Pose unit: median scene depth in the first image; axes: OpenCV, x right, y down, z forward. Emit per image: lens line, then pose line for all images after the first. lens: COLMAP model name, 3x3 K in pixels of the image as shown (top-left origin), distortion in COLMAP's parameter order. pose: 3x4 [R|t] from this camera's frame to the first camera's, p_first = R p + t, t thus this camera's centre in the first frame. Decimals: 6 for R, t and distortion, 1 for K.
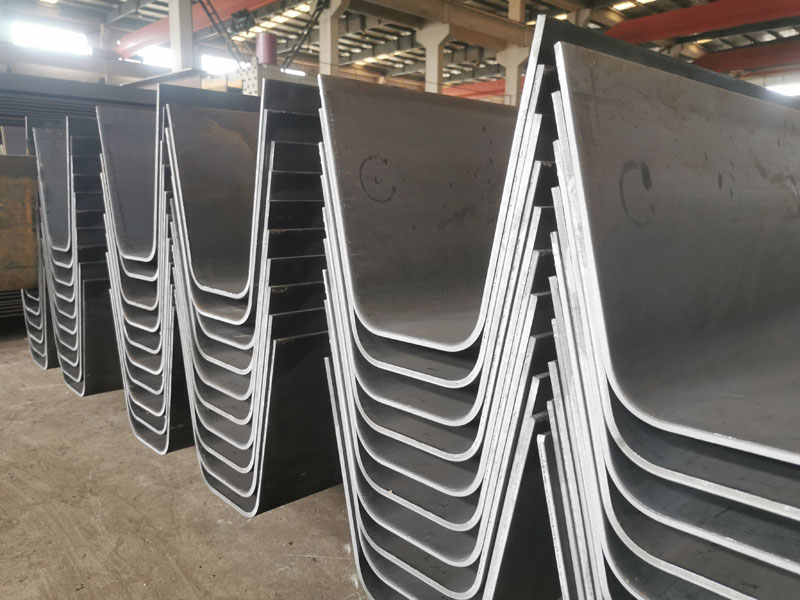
lens RADIAL K [[630.4, 0, 397.2], [0, 630.4, 300.6], [0, 0, 1]] dist [0.043256, -0.039565]
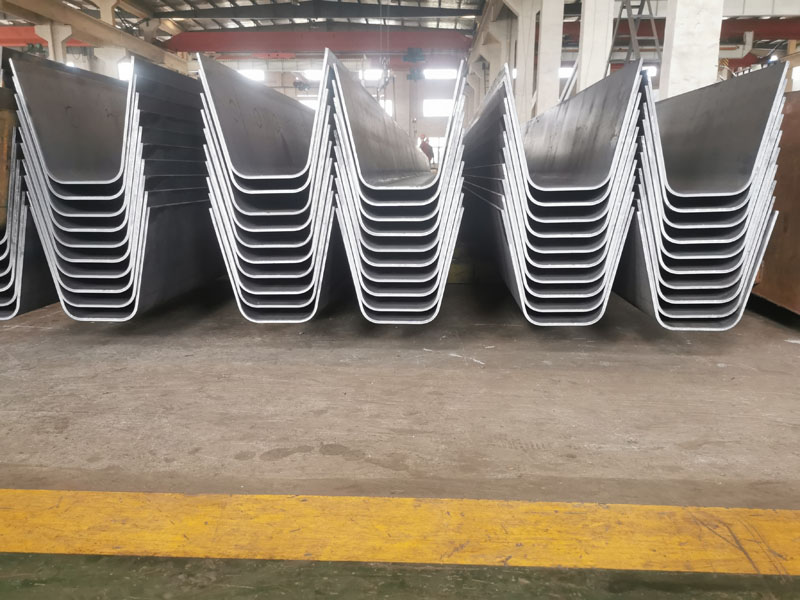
lens RADIAL K [[630.4, 0, 397.2], [0, 630.4, 300.6], [0, 0, 1]] dist [0.043256, -0.039565]
pose [[0.718399, -0.151104, 0.679022, -1.140423], [0.123914, 0.988309, 0.088831, 0.101635], [-0.684506, 0.020324, 0.728724, -0.130167]]
